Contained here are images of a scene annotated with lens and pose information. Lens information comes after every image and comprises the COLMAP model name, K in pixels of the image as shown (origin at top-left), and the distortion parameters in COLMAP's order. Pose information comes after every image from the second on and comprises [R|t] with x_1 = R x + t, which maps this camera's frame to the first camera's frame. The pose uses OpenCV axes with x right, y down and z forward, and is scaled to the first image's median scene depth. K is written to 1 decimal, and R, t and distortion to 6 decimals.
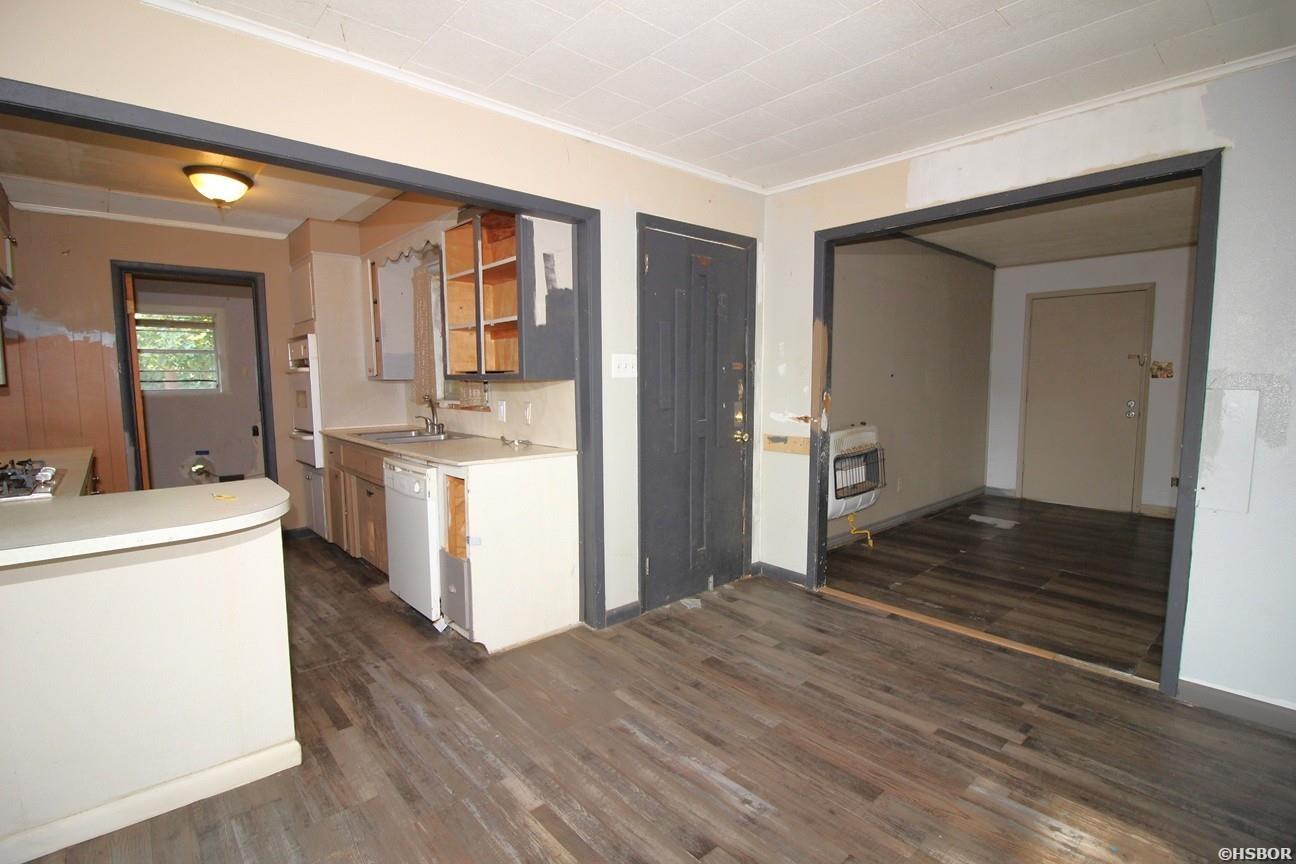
lens RADIAL K [[604.6, 0, 651.6], [0, 604.6, 433.6], [0, 0, 1]] dist [-0.001560, -0.011566]
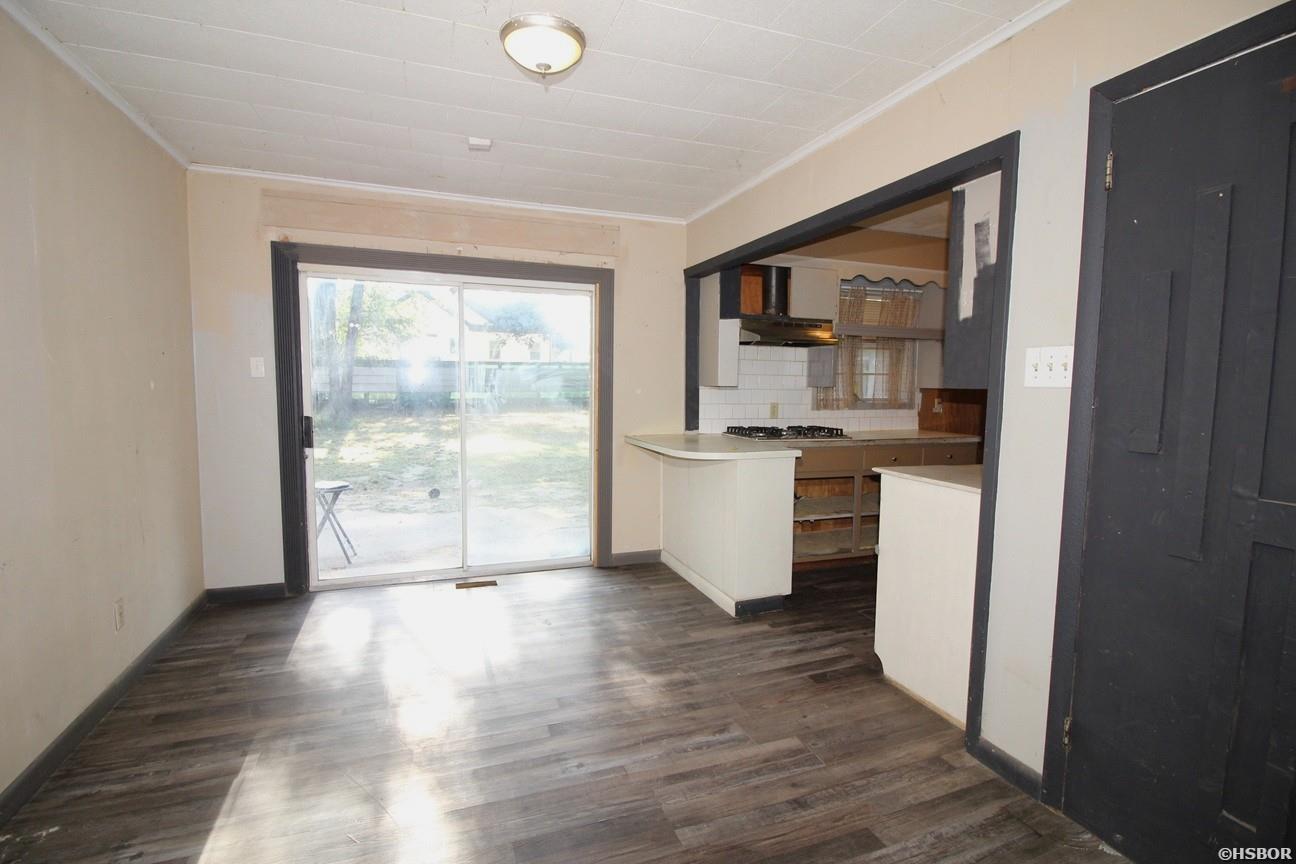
lens RADIAL K [[604.6, 0, 649.1], [0, 604.6, 434.9], [0, 0, 1]] dist [-0.001560, -0.011566]
pose [[-0.372011, 0.077492, -0.924988, 0.642621], [-0.096288, 0.987912, 0.121488, -0.079171], [0.923221, 0.134261, -0.360053, 0.848887]]
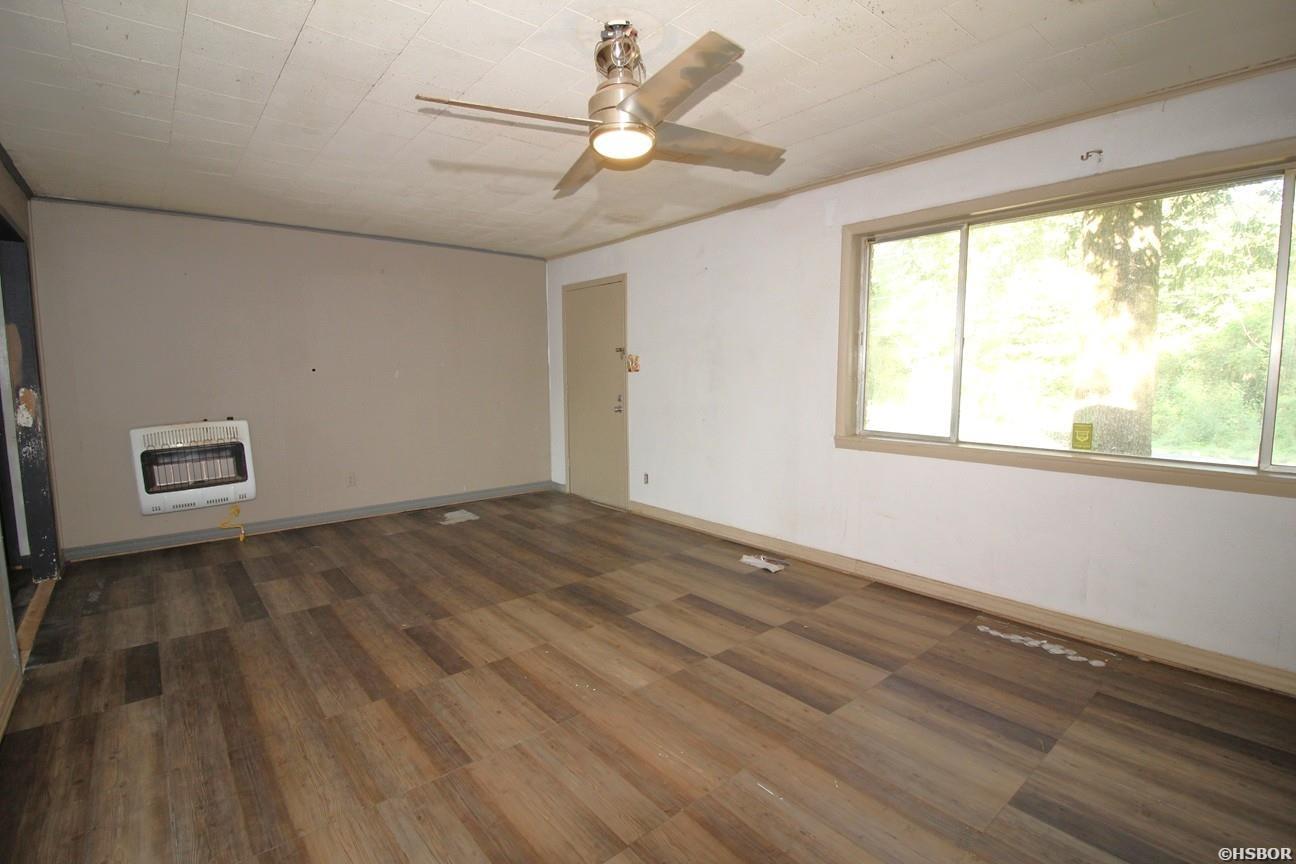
lens RADIAL K [[604.6, 0, 650.6], [0, 604.6, 433.3], [0, 0, 1]] dist [-0.001560, -0.011566]
pose [[0.999533, 0.003258, -0.030395, 1.572976], [-0.002912, 0.999931, 0.011407, -0.007348], [0.030430, -0.011313, 0.999473, 0.032559]]
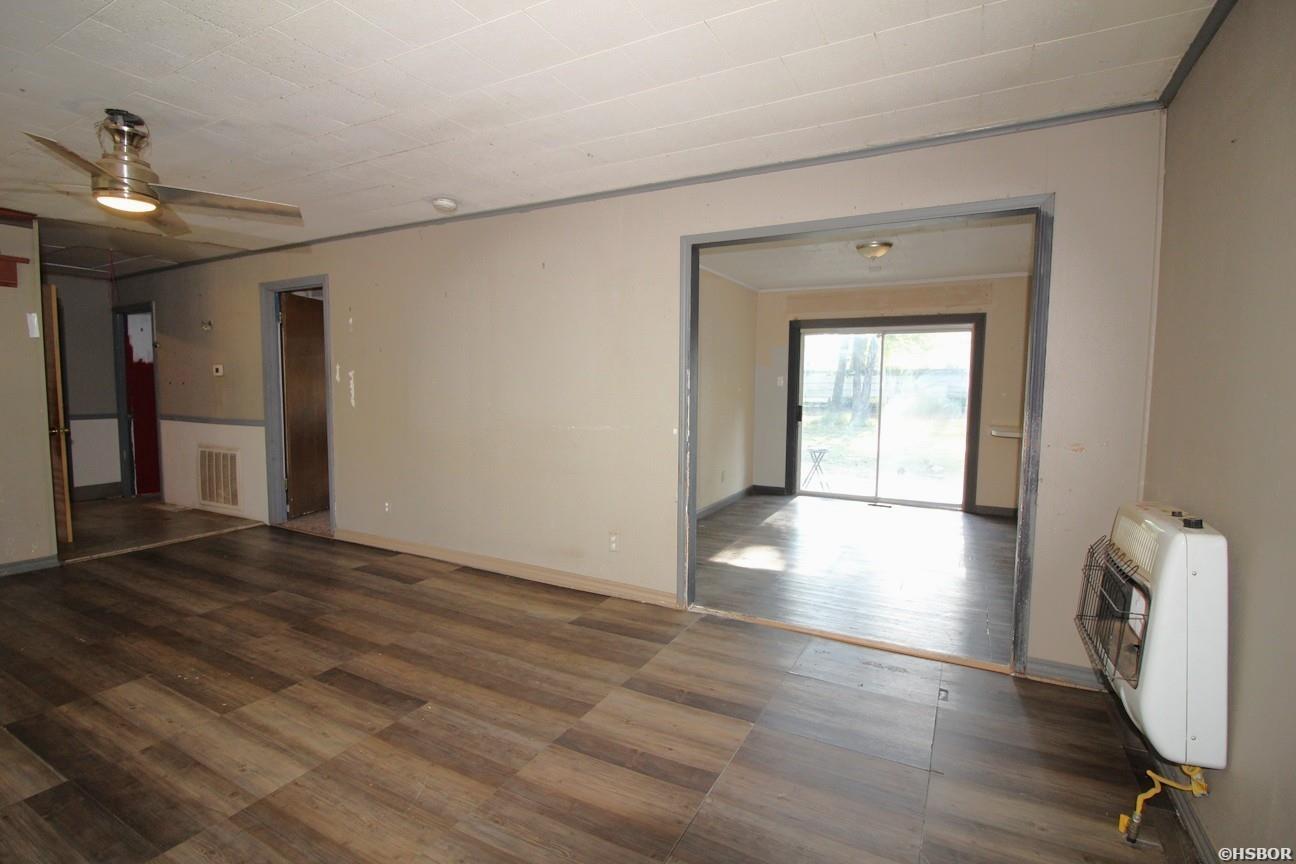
lens RADIAL K [[604.6, 0, 651.2], [0, 604.6, 433.7], [0, 0, 1]] dist [-0.001560, -0.011566]
pose [[-0.939636, 0.023353, -0.341378, 1.131228], [-0.036493, 0.985139, 0.167837, -0.169733], [0.340224, 0.170164, -0.924820, 1.766718]]
